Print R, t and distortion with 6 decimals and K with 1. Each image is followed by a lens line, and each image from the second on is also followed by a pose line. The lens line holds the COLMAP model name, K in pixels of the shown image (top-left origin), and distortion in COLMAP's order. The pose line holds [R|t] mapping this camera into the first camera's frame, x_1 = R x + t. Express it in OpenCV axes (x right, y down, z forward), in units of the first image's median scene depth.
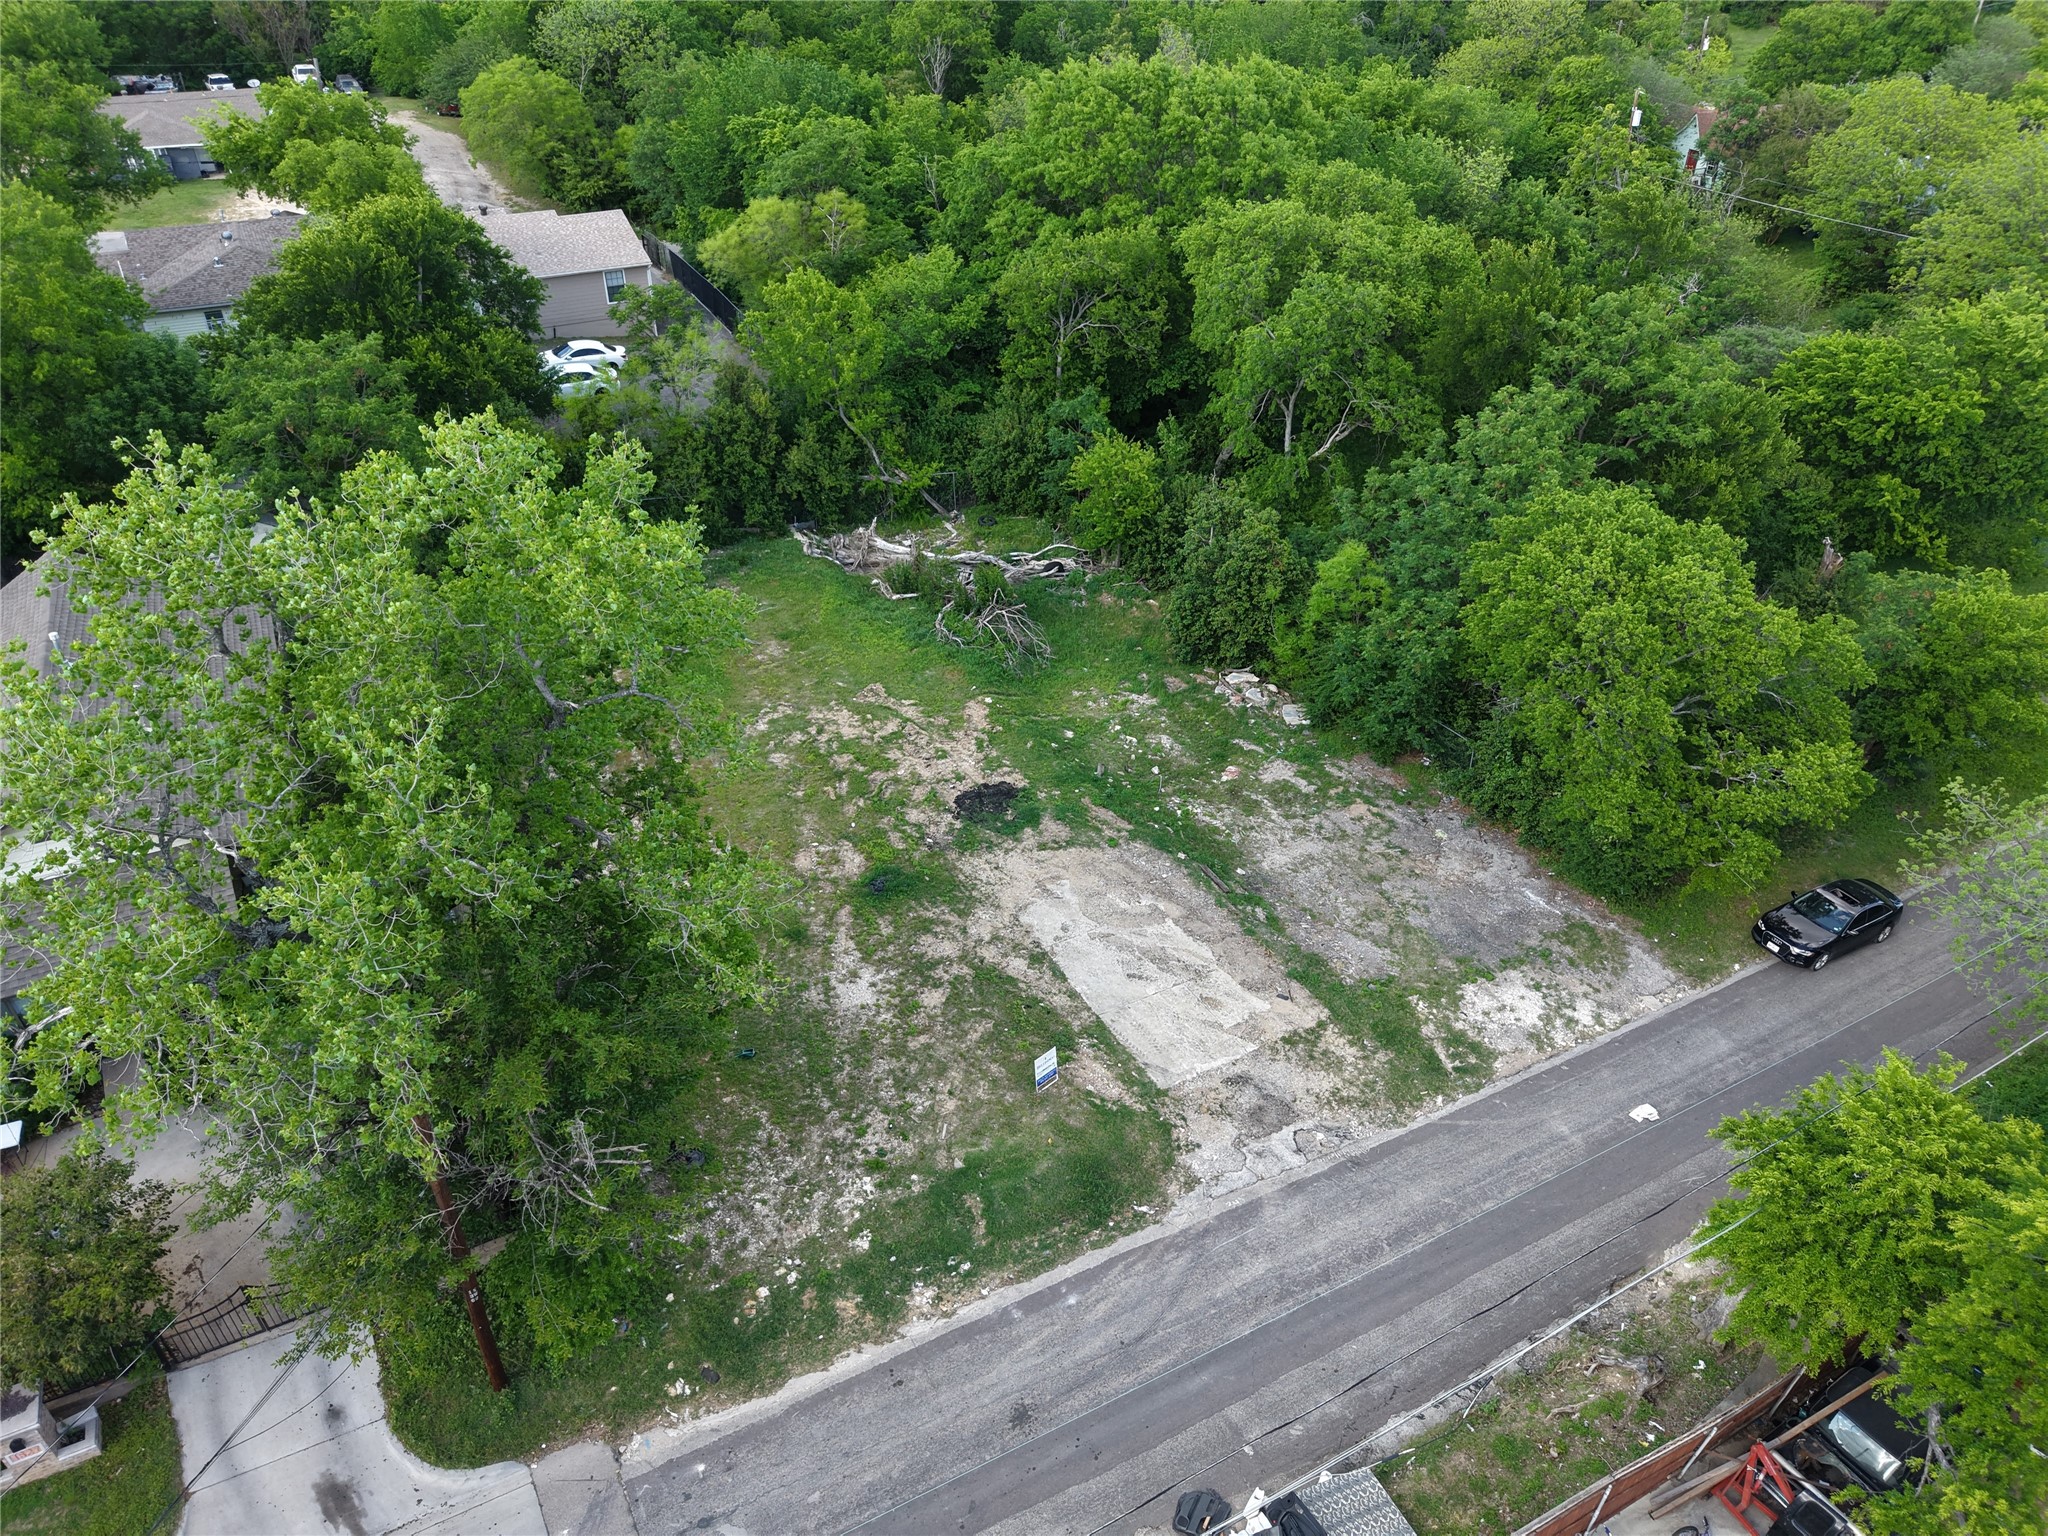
lens RADIAL K [[1358.2, 0, 1023.1], [0, 1358.2, 775.3], [0, 0, 1]] dist [0.083017, -0.169335]
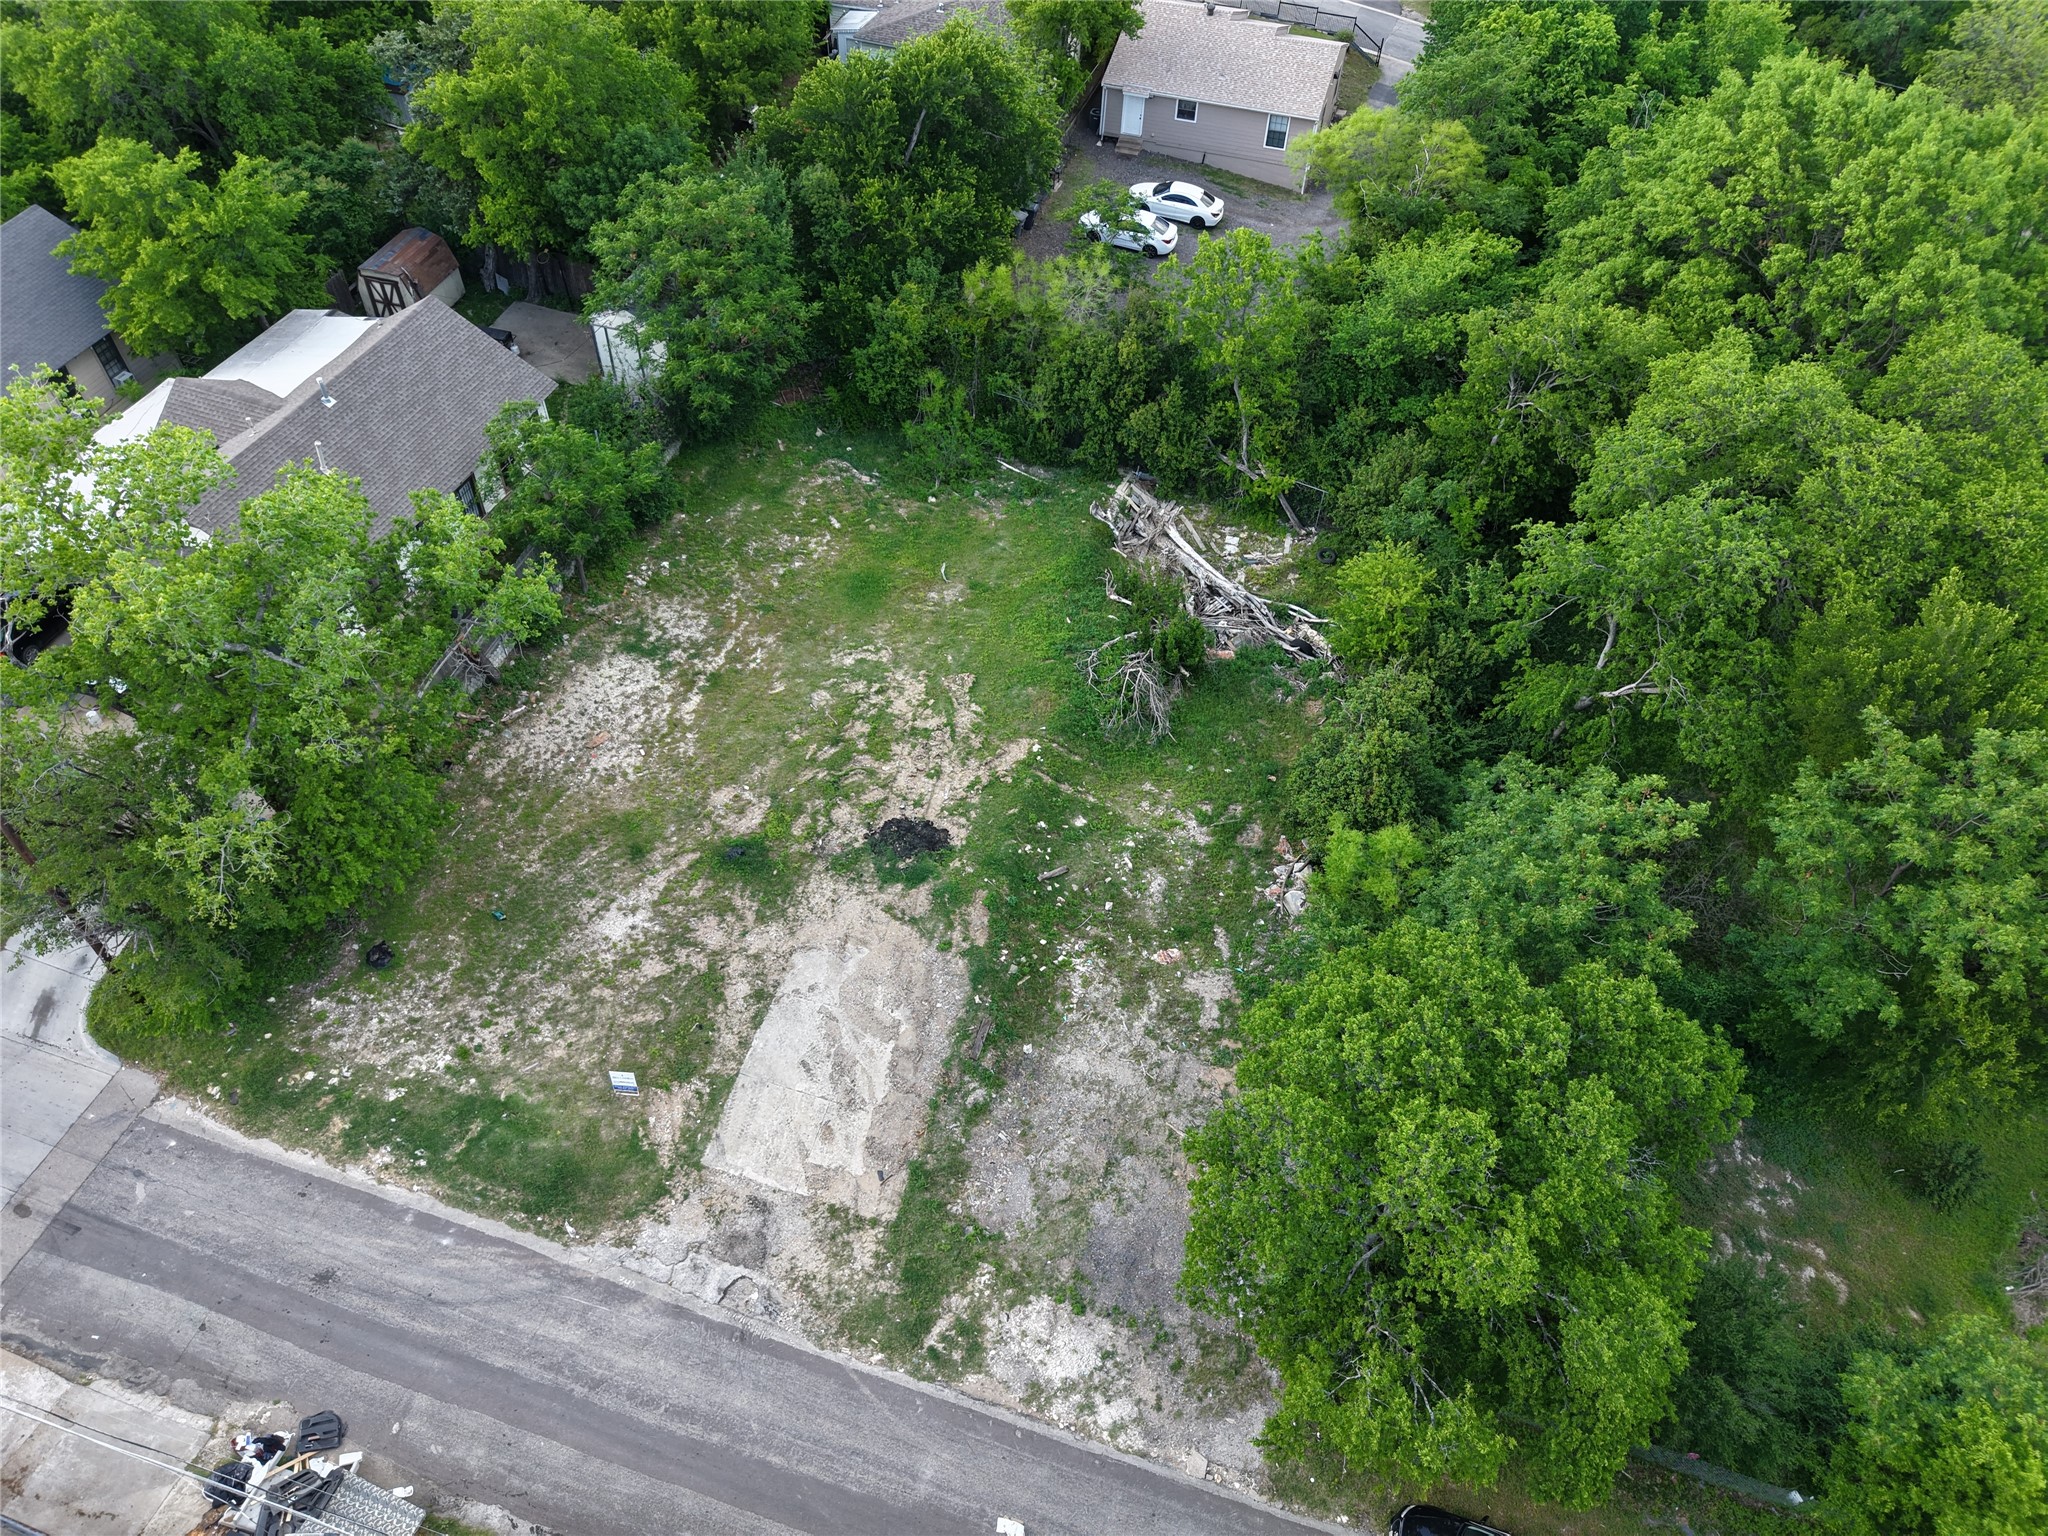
lens RADIAL K [[1370.9, 0, 1020.4], [0, 1370.9, 771.9], [0, 0, 1]] dist [0.019109, -0.019927]
pose [[0.686366, 0.549684, -0.476182, 0.593360], [-0.434989, 0.835024, 0.336925, -0.488576], [0.582826, -0.024119, 0.812239, 0.234986]]
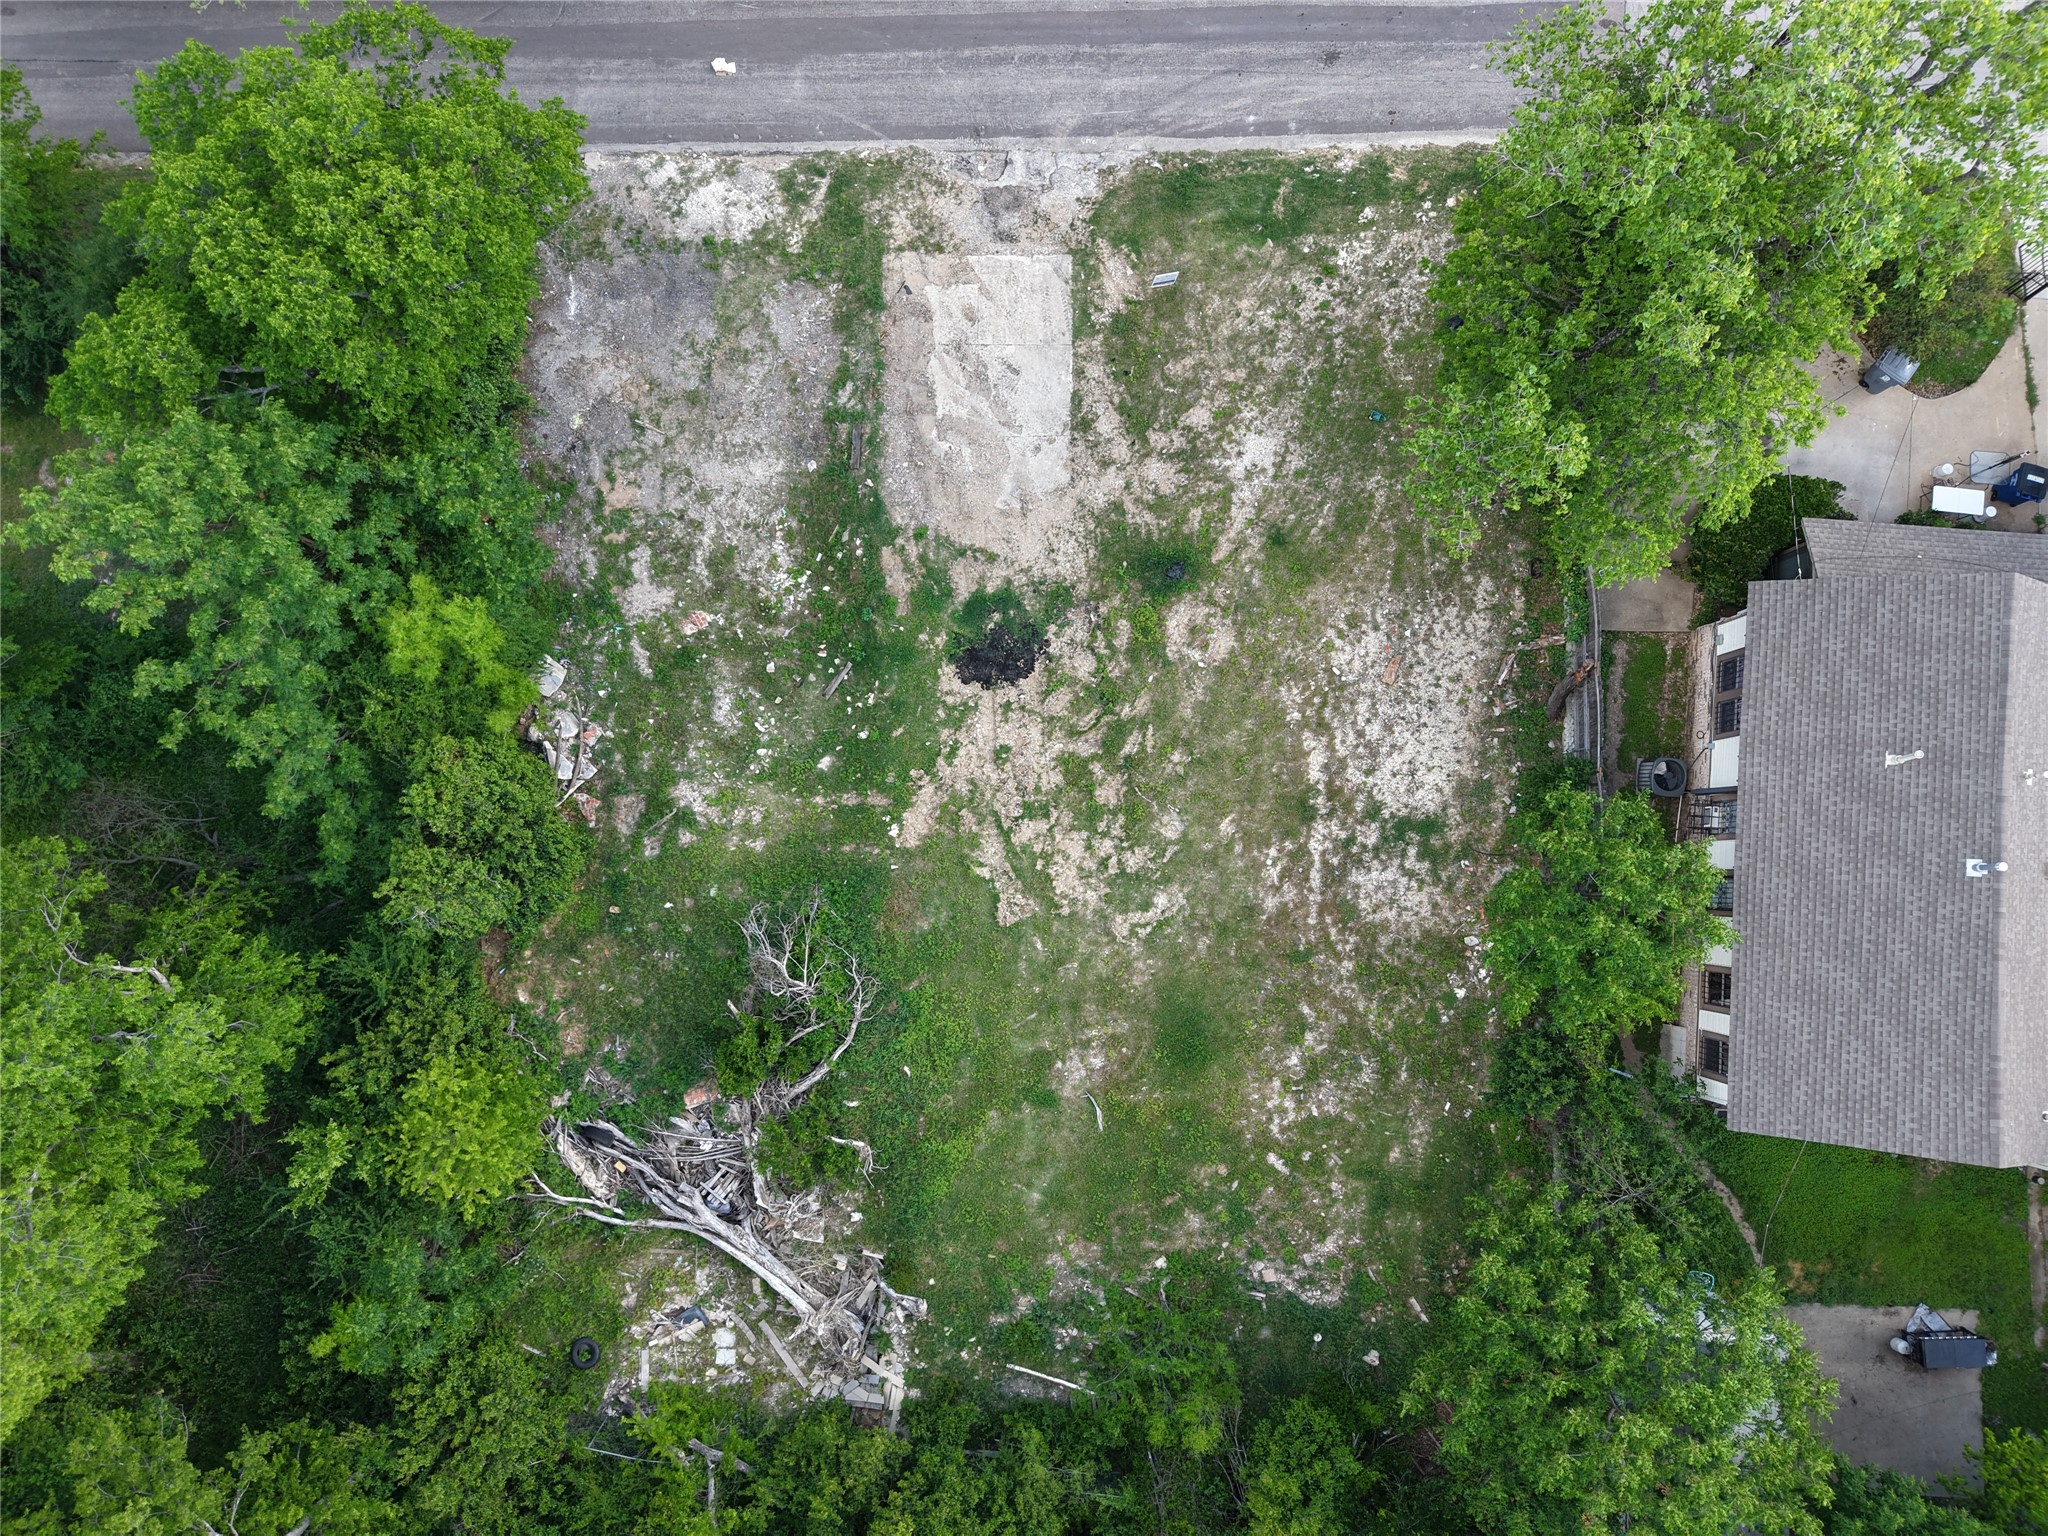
lens RADIAL K [[1371.6, 0, 1021.1], [0, 1371.6, 771.9], [0, 0, 1]] dist [0.015038, -0.012927]
pose [[-0.849026, -0.528110, 0.015930, -0.111179], [0.286450, -0.434763, 0.853773, -0.937695], [-0.443960, 0.729439, 0.520402, 0.674425]]
